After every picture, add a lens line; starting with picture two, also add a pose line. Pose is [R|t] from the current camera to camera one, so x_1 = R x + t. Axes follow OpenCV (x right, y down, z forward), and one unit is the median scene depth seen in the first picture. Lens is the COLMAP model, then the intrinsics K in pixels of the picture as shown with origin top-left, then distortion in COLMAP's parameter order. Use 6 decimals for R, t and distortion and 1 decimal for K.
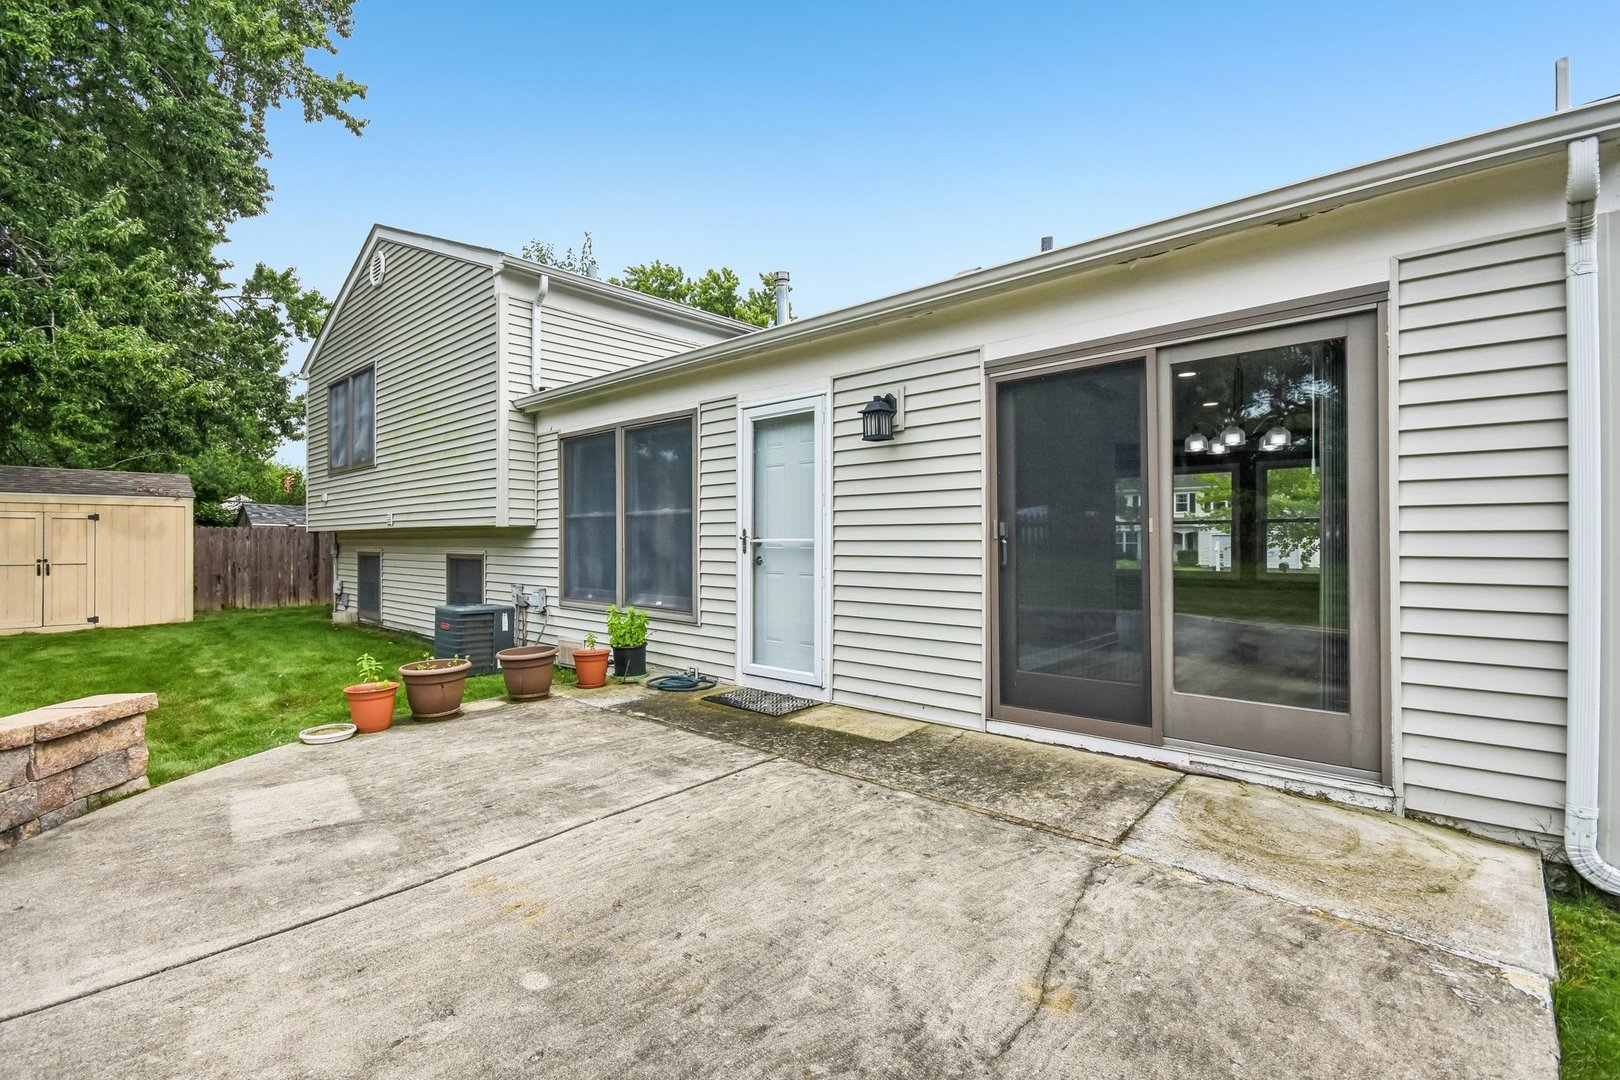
lens RADIAL K [[721.9, 0, 798.8], [0, 721.9, 540.3], [0, 0, 1]] dist [0.008481, -0.004306]
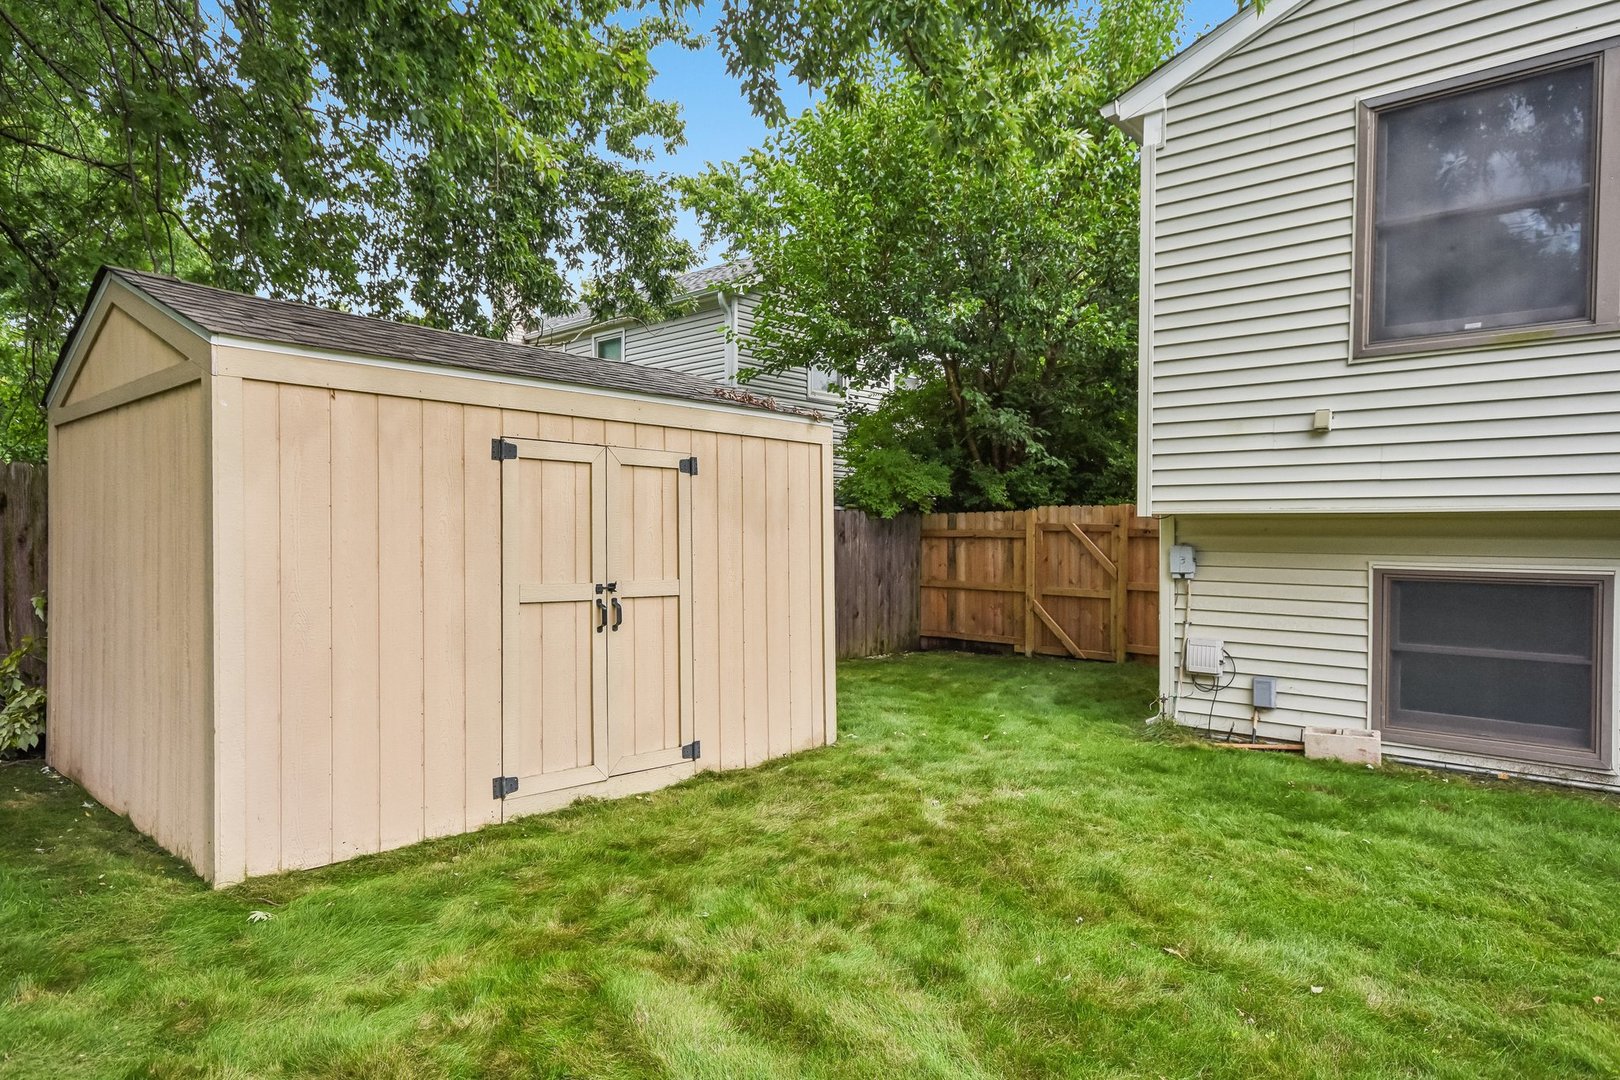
lens RADIAL K [[977.6, 0, 817.9], [0, 977.6, 544.6], [0, 0, 1]] dist [-0.008687, -0.000515]
pose [[0.999861, 0.012519, 0.011014, -1.922467], [-0.012618, 0.999880, 0.008970, 0.005111], [-0.010900, -0.009108, 0.999899, 1.080325]]
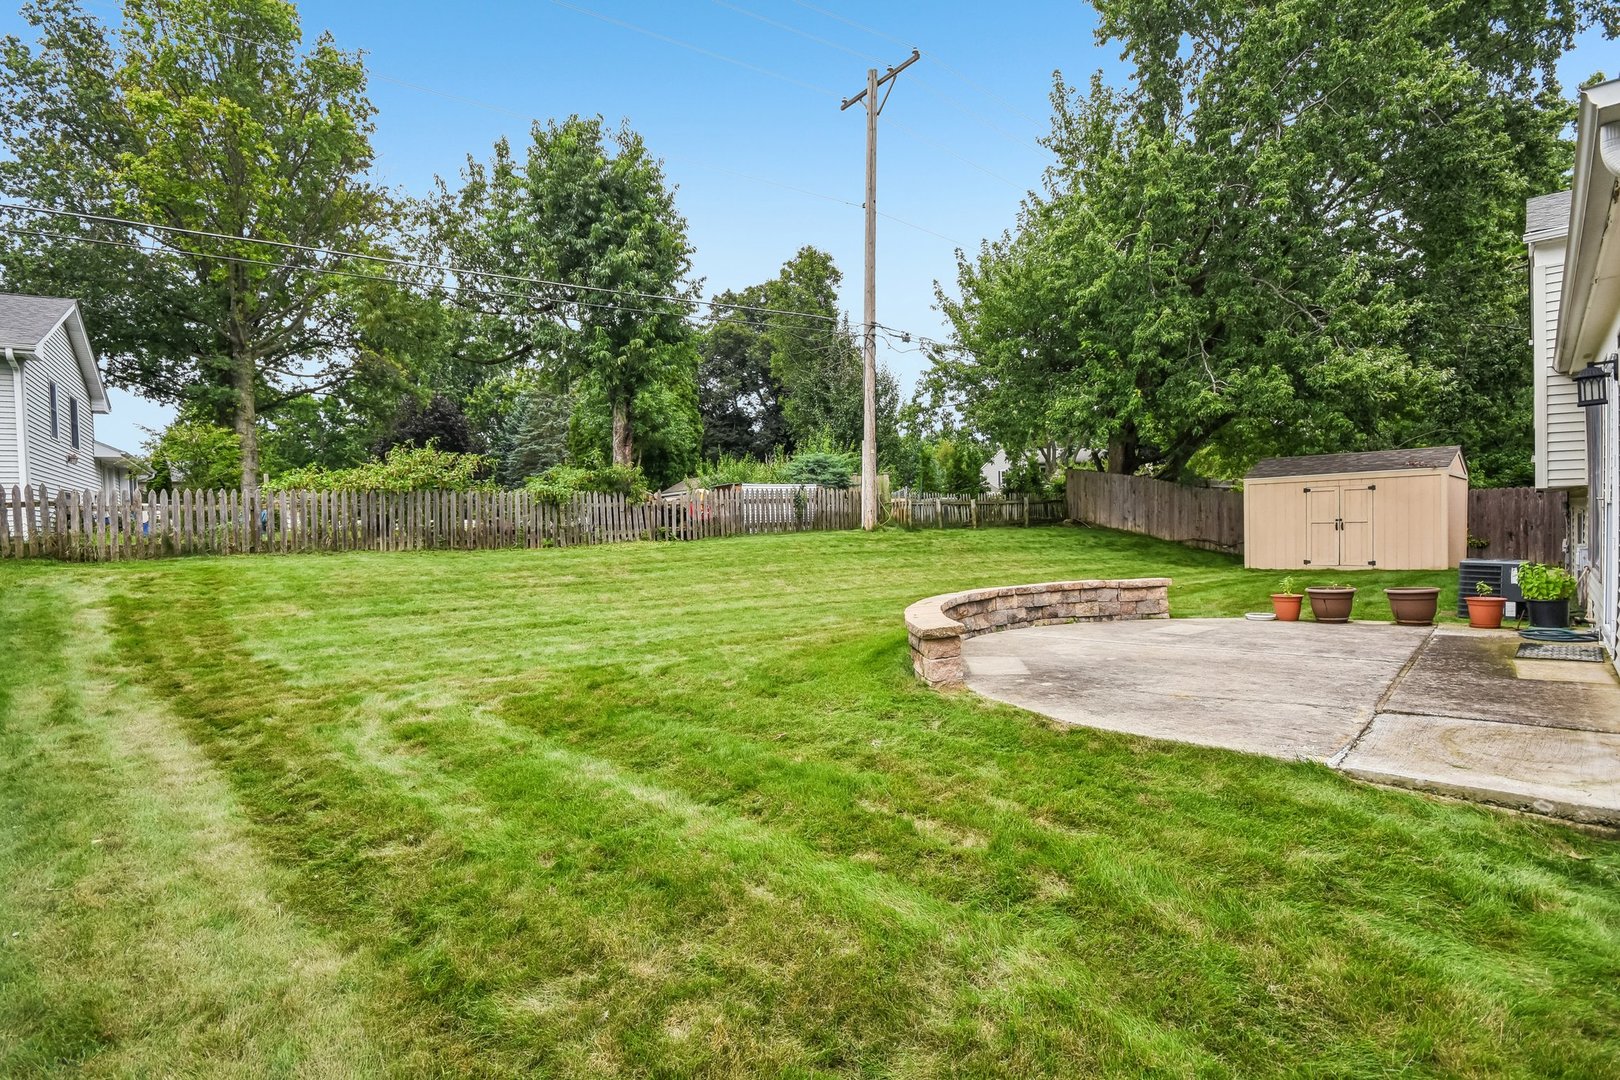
lens RADIAL K [[721.9, 0, 813.1], [0, 721.9, 542.0], [0, 0, 1]] dist [0.008481, -0.004306]
pose [[-0.010251, 0.028890, -0.999530, 0.832438], [0.032976, 0.999049, 0.028538, -0.007295], [0.999404, -0.032668, -0.011194, -0.069300]]
